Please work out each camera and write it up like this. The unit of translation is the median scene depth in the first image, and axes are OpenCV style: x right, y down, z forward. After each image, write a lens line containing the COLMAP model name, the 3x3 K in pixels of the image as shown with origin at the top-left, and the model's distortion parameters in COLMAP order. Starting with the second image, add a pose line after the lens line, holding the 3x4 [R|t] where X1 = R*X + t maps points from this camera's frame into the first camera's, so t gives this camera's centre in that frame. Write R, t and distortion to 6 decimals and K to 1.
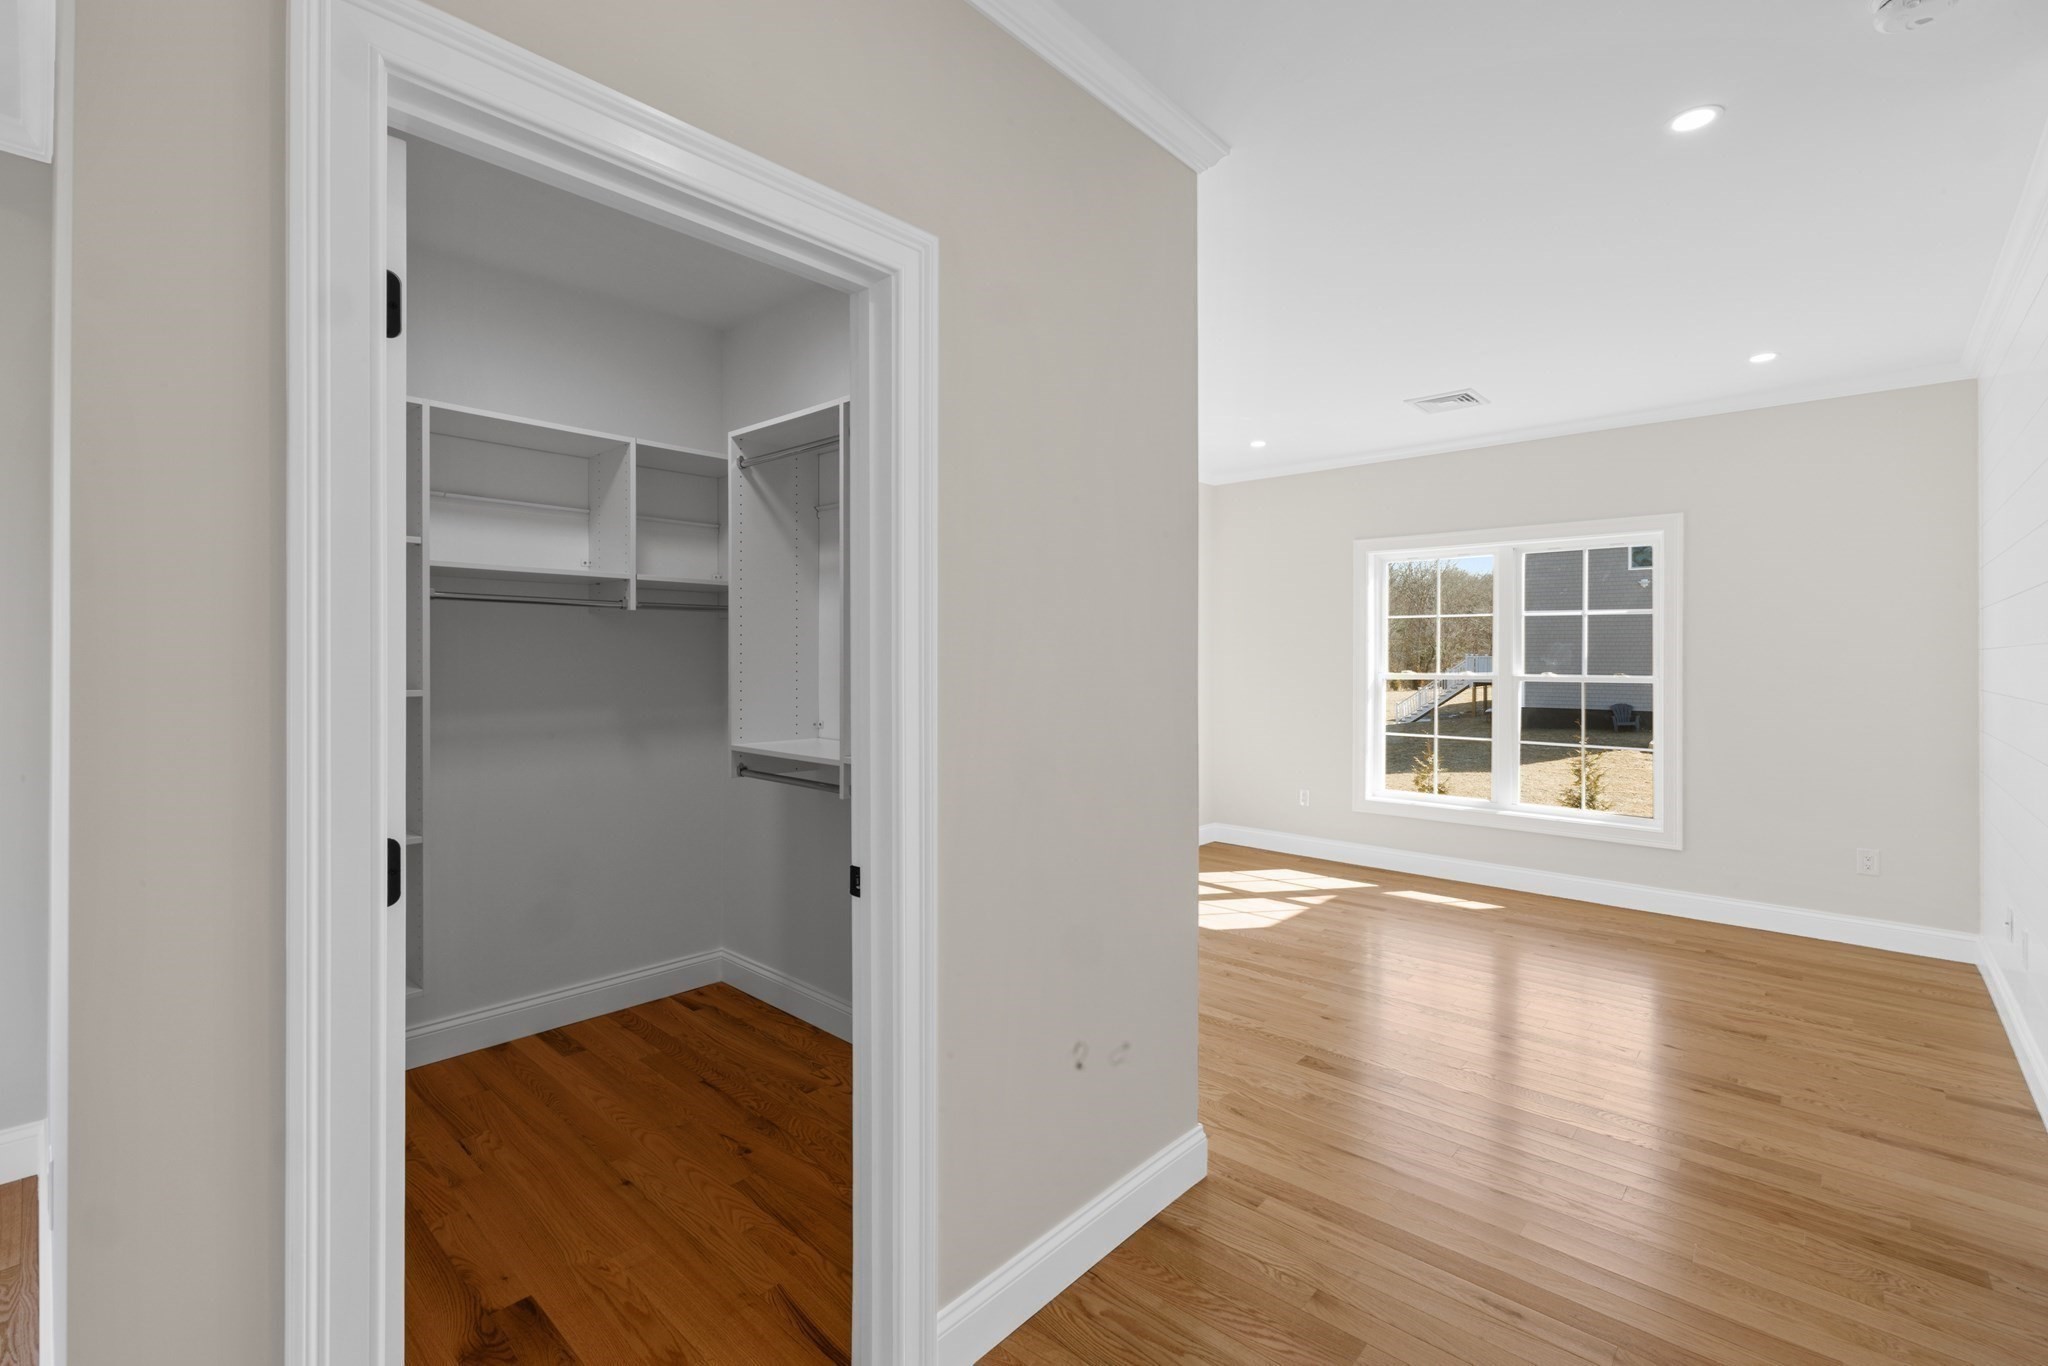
lens RADIAL K [[891.6, 0, 1025.6], [0, 891.6, 675.2], [0, 0, 1]] dist [0.001166, -0.000051]
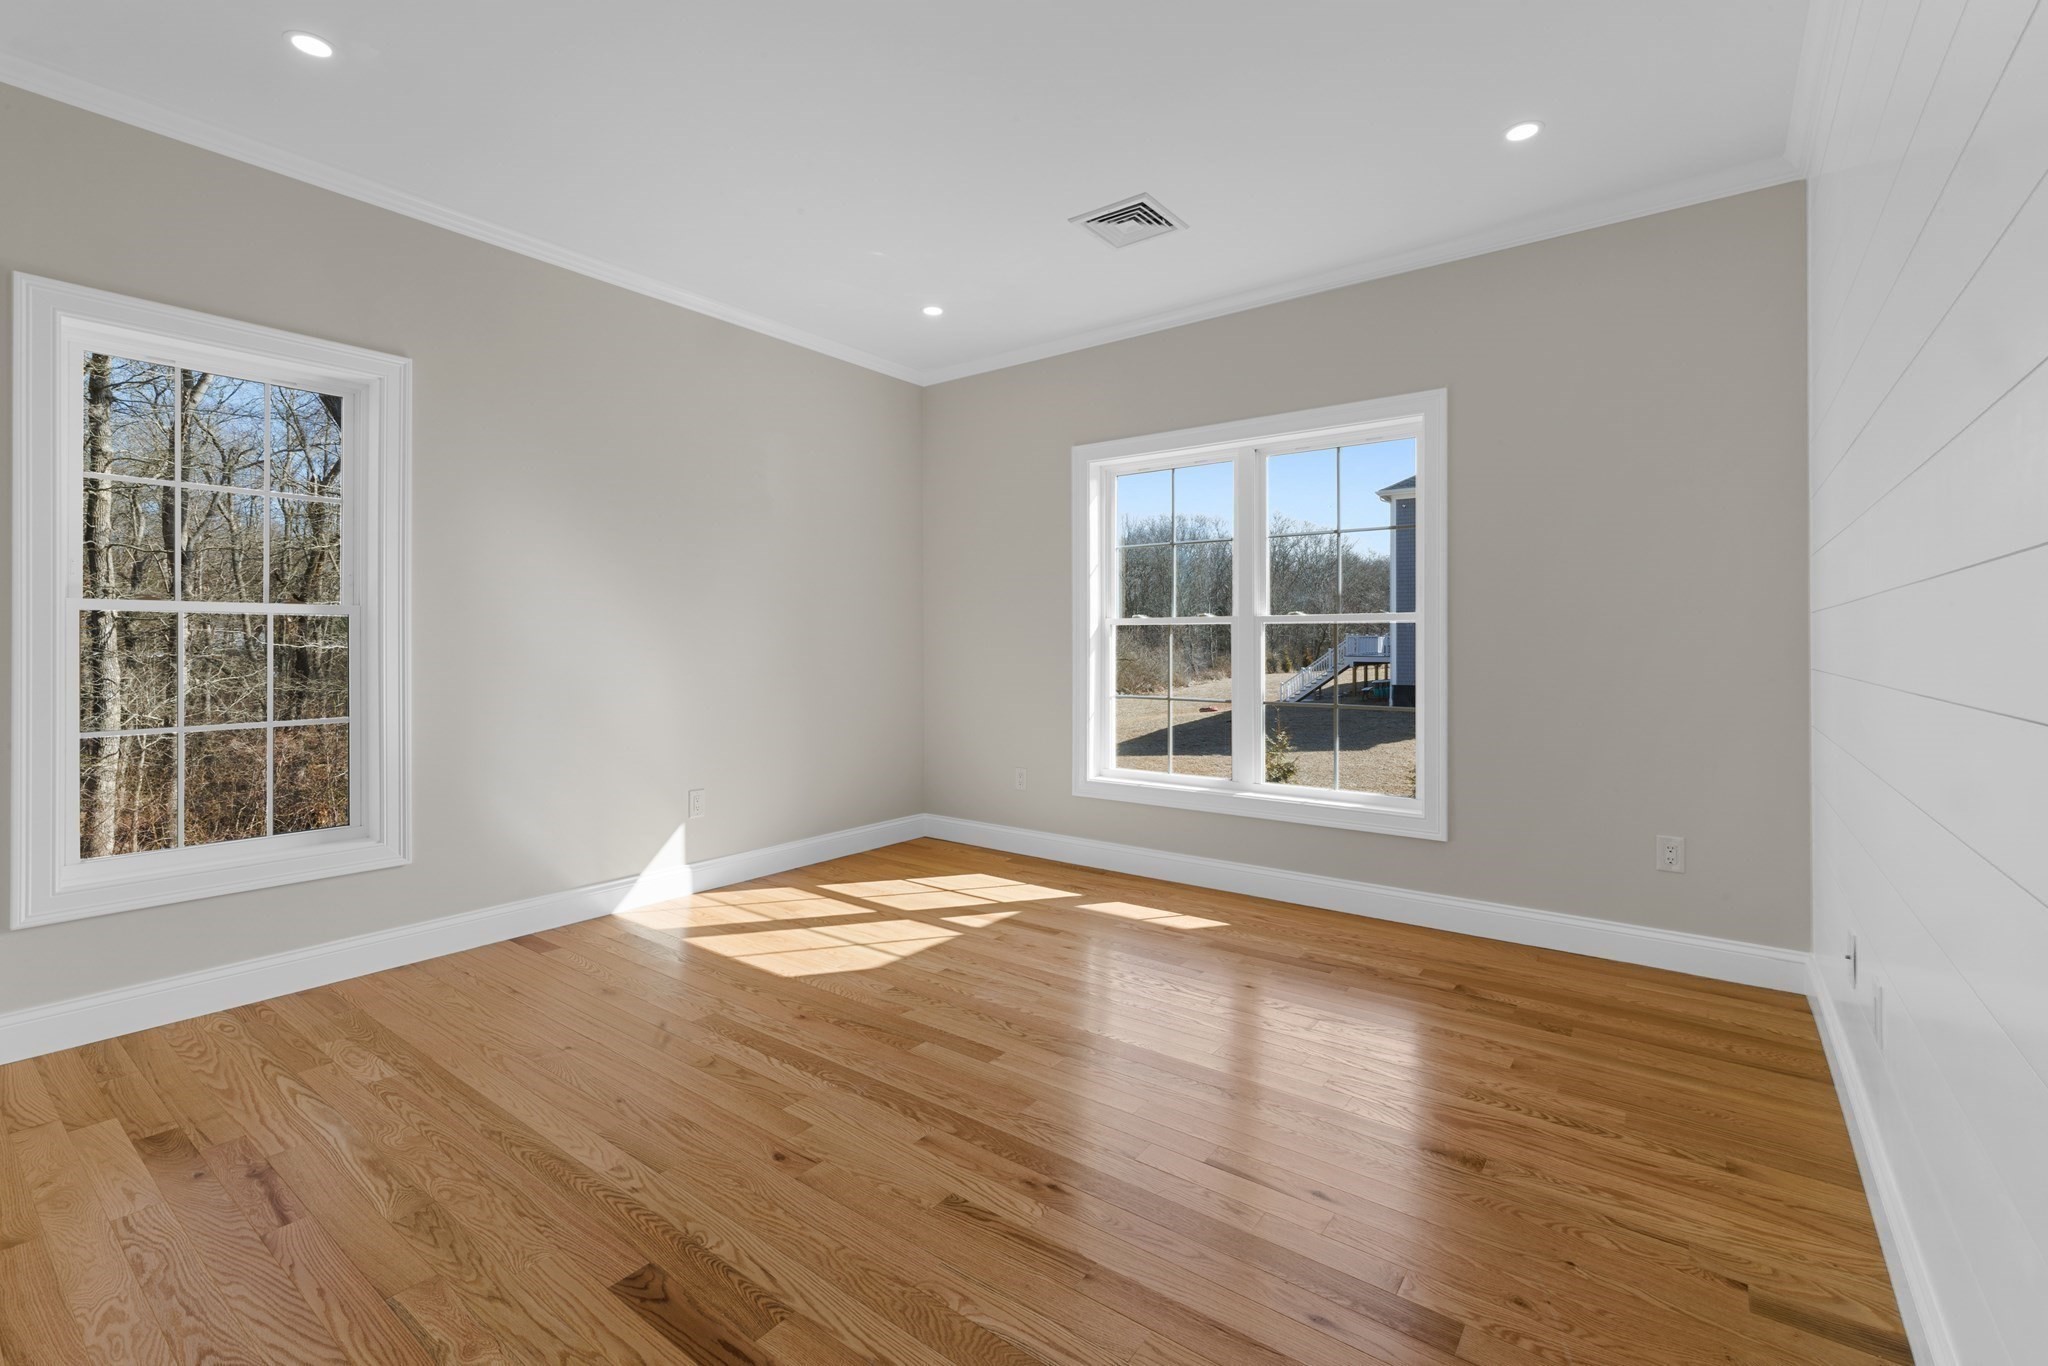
lens RADIAL K [[891.6, 0, 1013.6], [0, 891.6, 668.4], [0, 0, 1]] dist [0.001166, -0.000051]
pose [[0.996168, -0.007131, 0.087172, 0.351927], [0.006553, 0.999955, 0.006916, 0.049330], [-0.087218, -0.006318, 0.996169, 0.326038]]
